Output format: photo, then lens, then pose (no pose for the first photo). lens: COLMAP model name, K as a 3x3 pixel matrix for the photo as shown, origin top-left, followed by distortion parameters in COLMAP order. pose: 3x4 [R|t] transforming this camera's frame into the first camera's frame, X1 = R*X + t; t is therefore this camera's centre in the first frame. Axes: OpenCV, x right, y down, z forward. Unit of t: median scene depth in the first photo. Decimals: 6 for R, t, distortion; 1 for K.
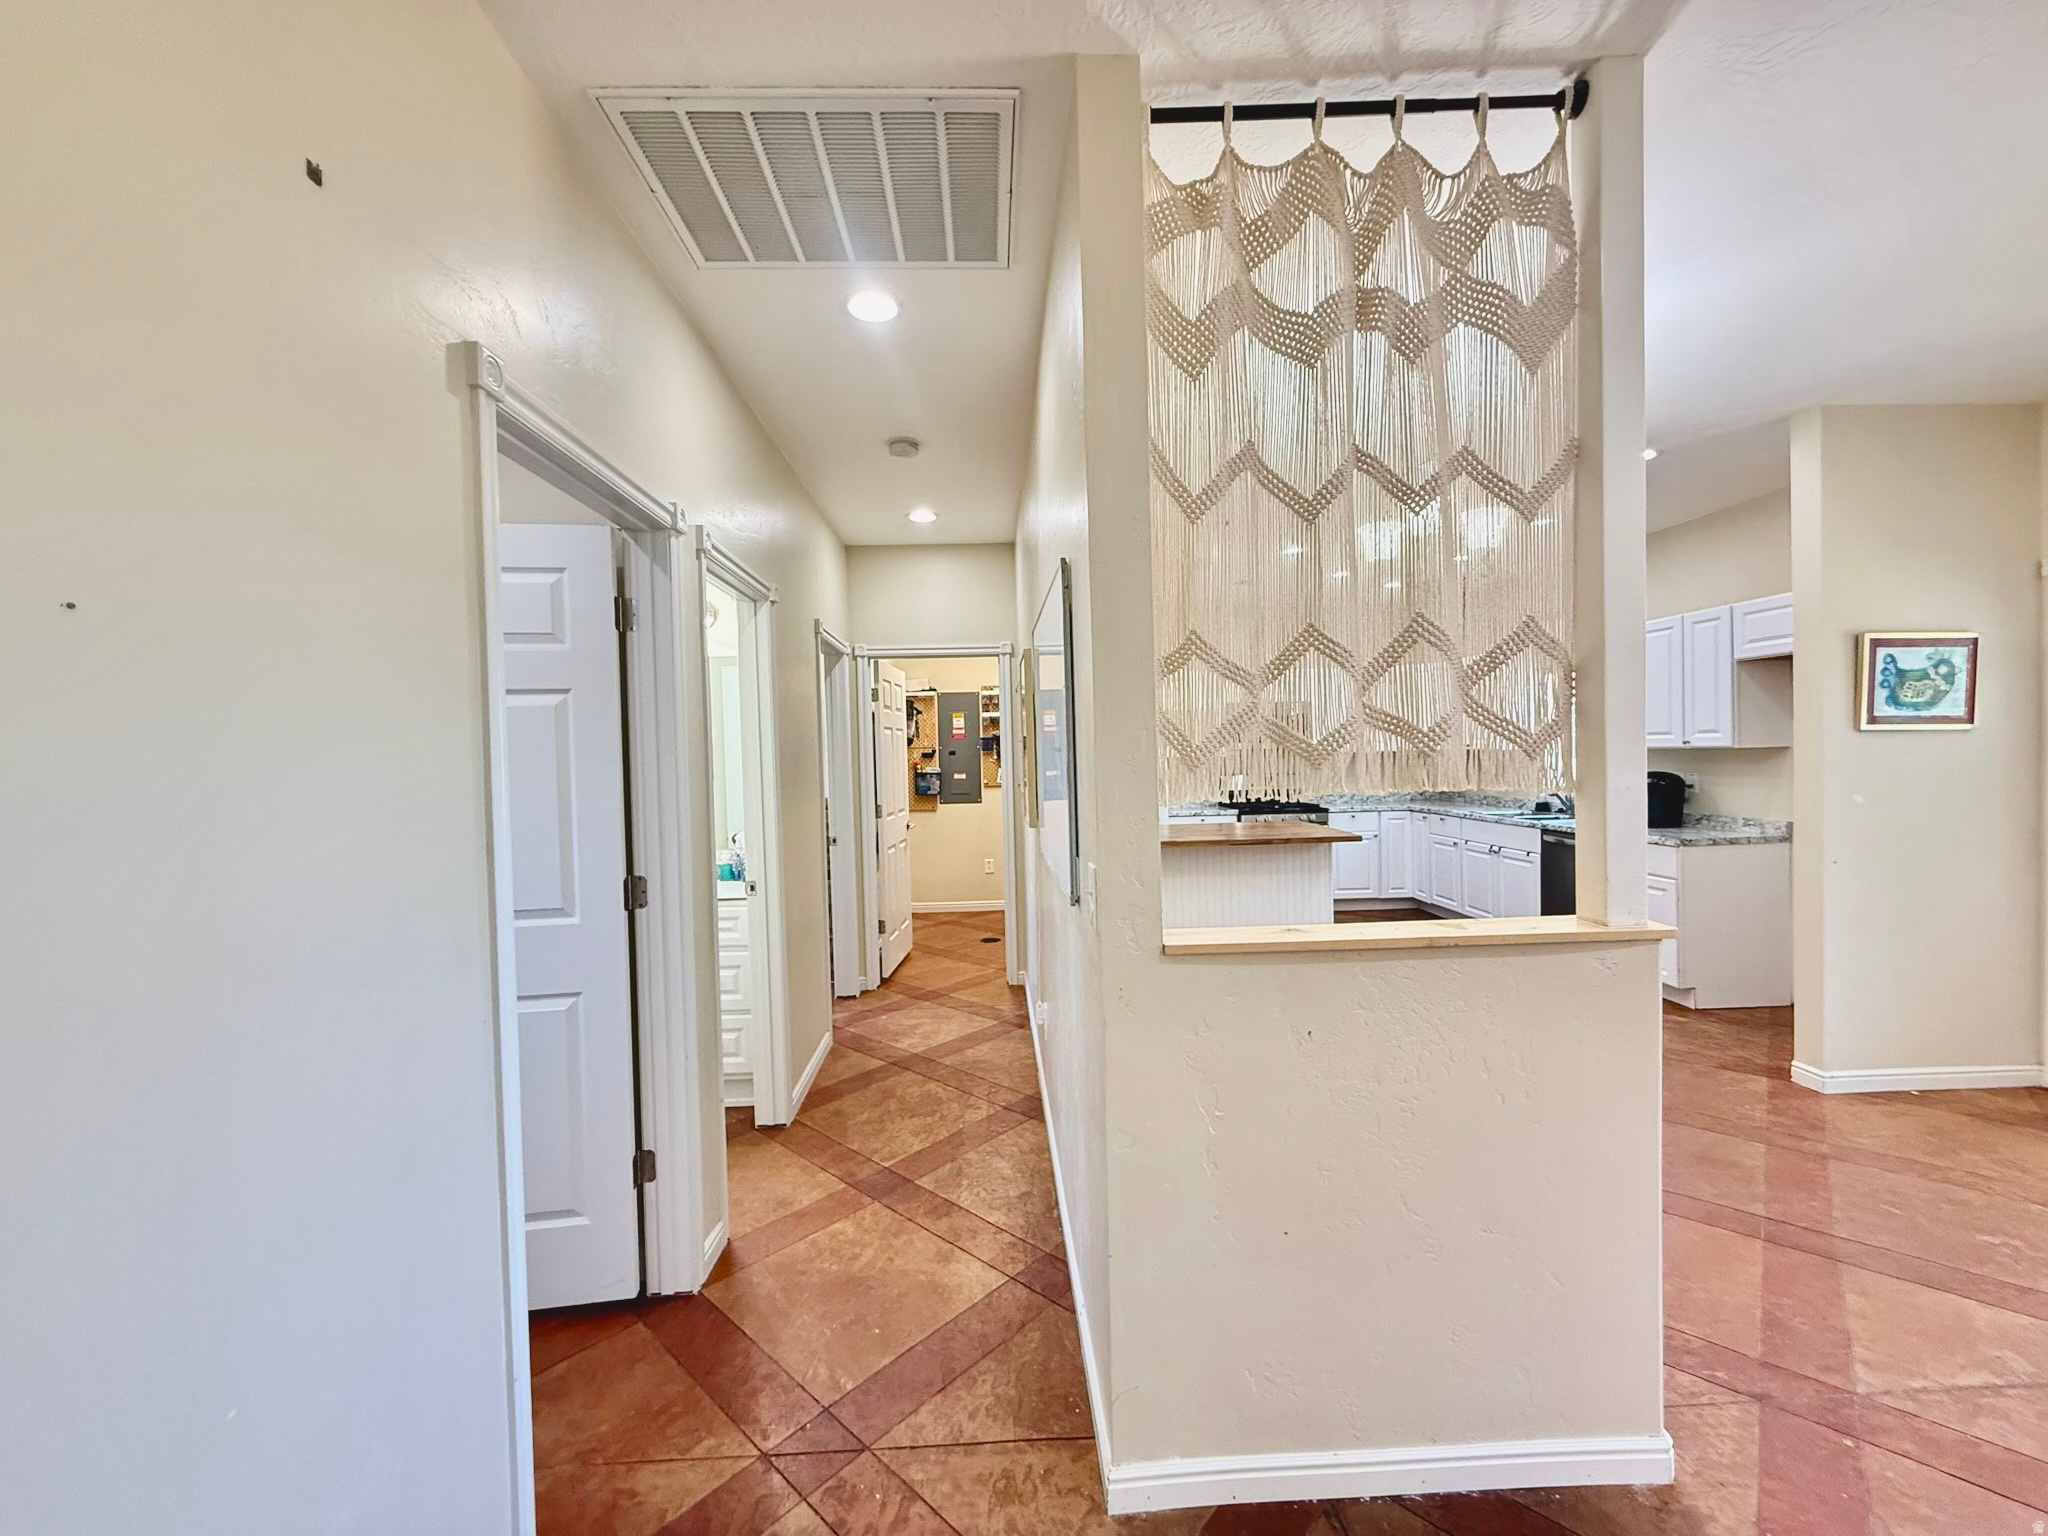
lens RADIAL K [[817.2, 0, 1018.0], [0, 817.2, 768.2], [0, 0, 1]] dist [-0.000878, 0.000475]
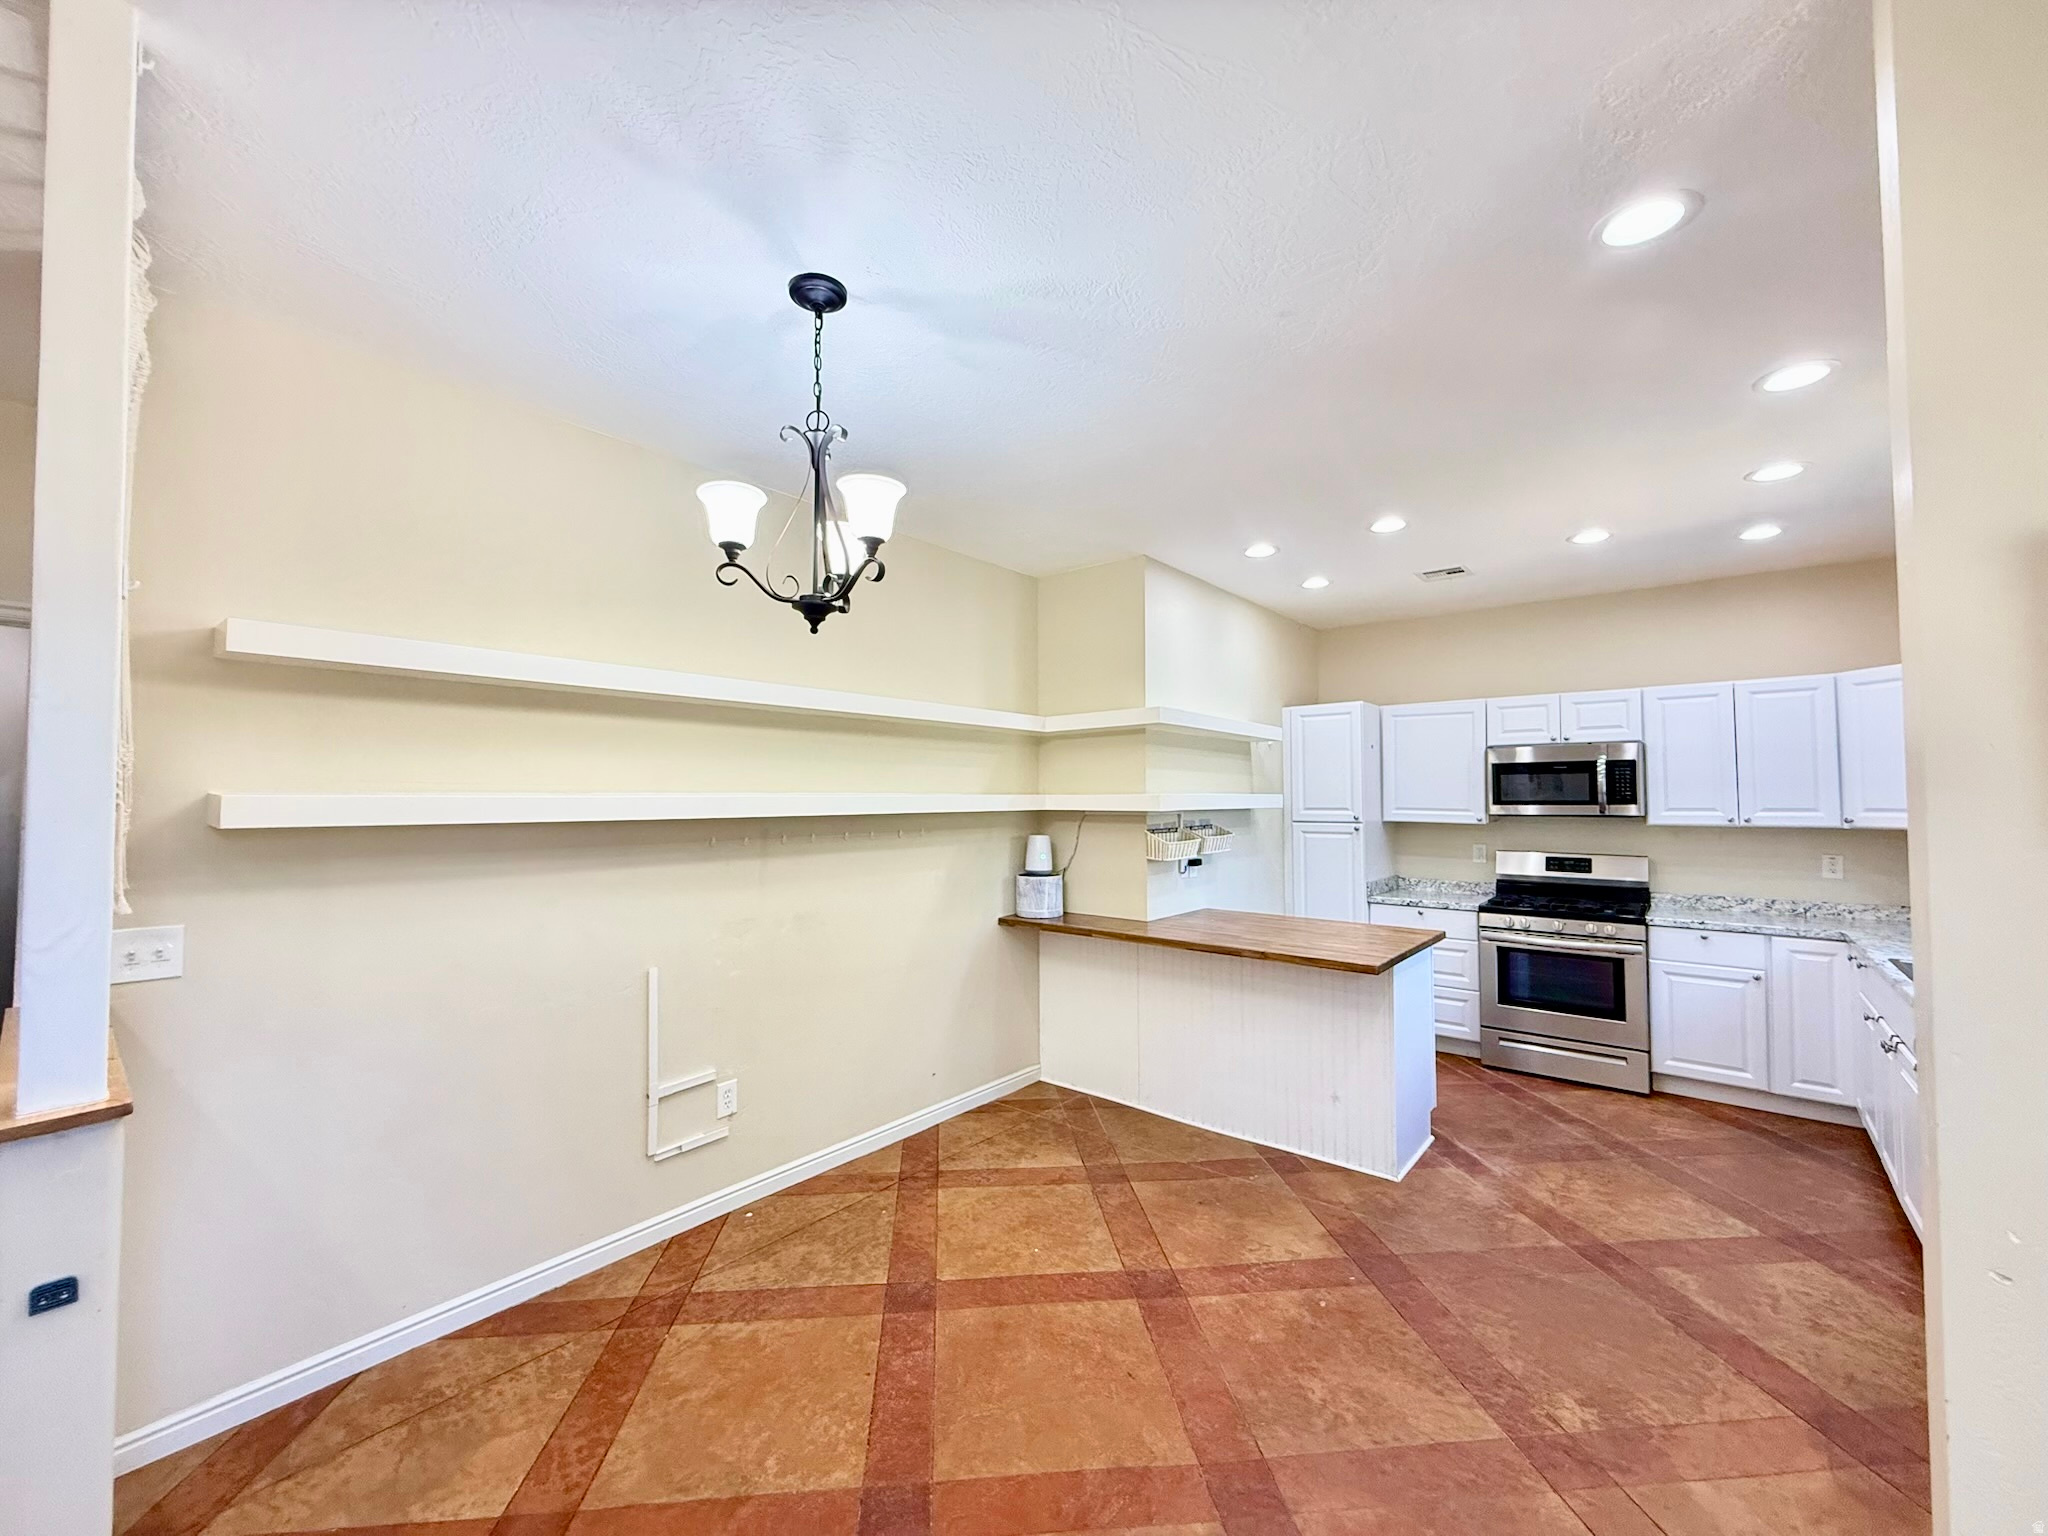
lens RADIAL K [[817.2, 0, 1018.0], [0, 817.2, 768.2], [0, 0, 1]] dist [-0.000878, 0.000475]
pose [[0.743236, -0.000598, -0.669029, 0.935906], [-0.030358, 0.998939, -0.034618, -0.056660], [0.668340, 0.046040, 0.742430, 0.510964]]
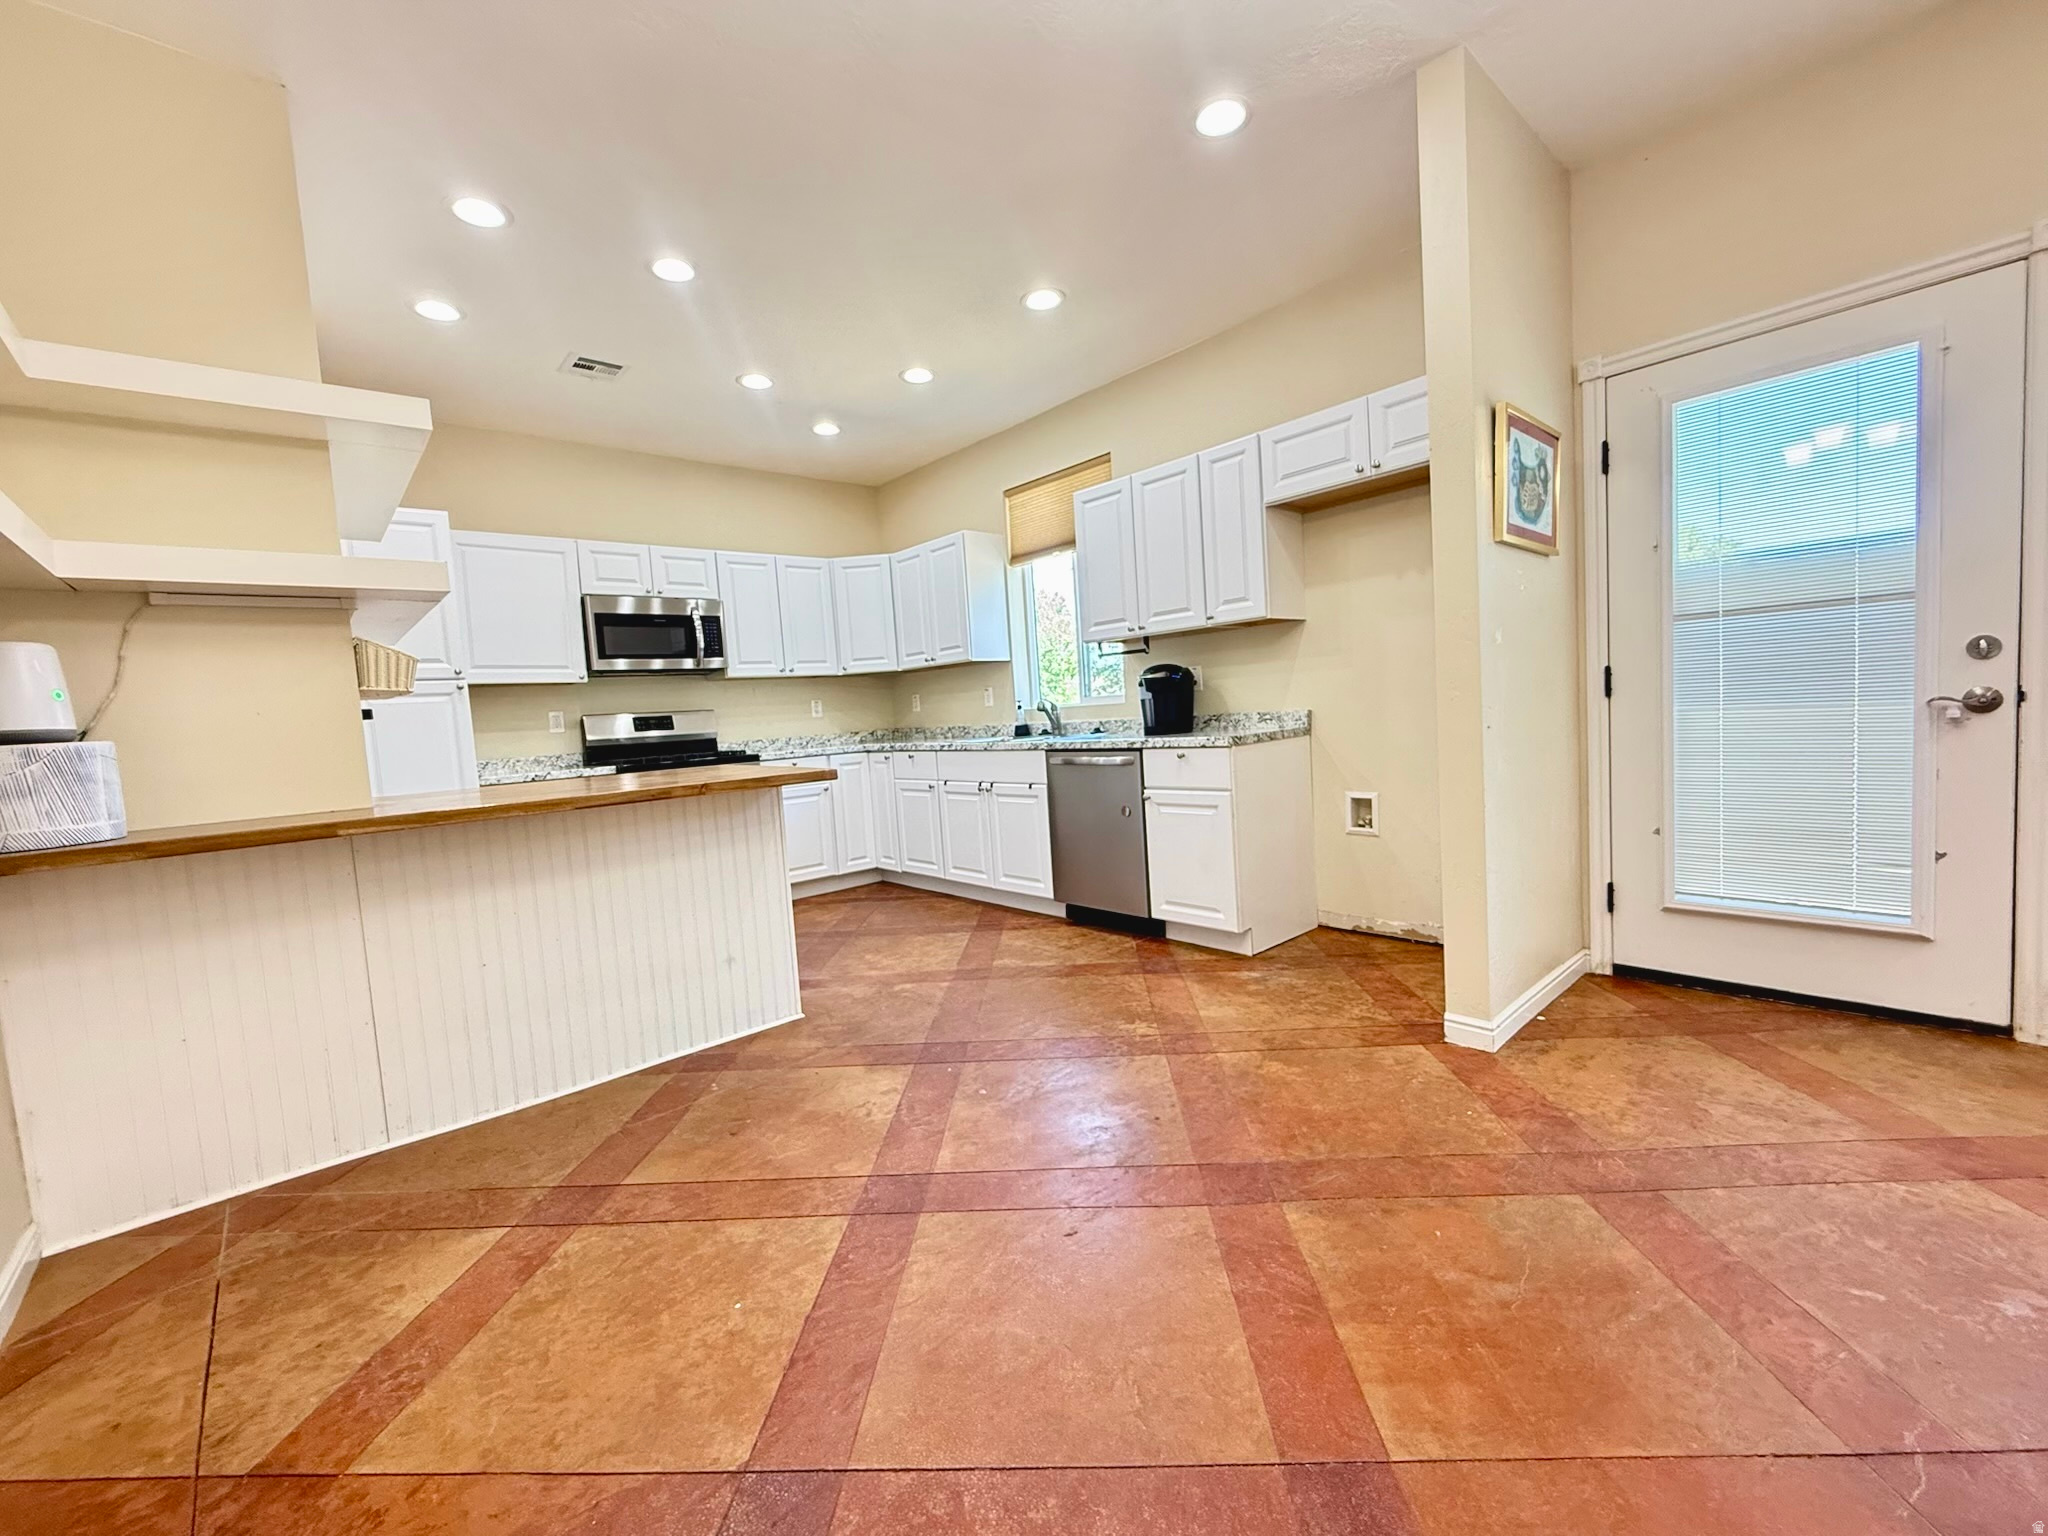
lens RADIAL K [[834.4, 0, 1024.0], [0, 834.4, 768.0], [0, 0, 1]] dist [-0.000056, 0.000401]
pose [[0.766169, -0.069314, 0.638890, 0.226561], [0.058527, 0.997561, 0.038040, 0.099603], [-0.639968, 0.008247, 0.768357, 0.704935]]
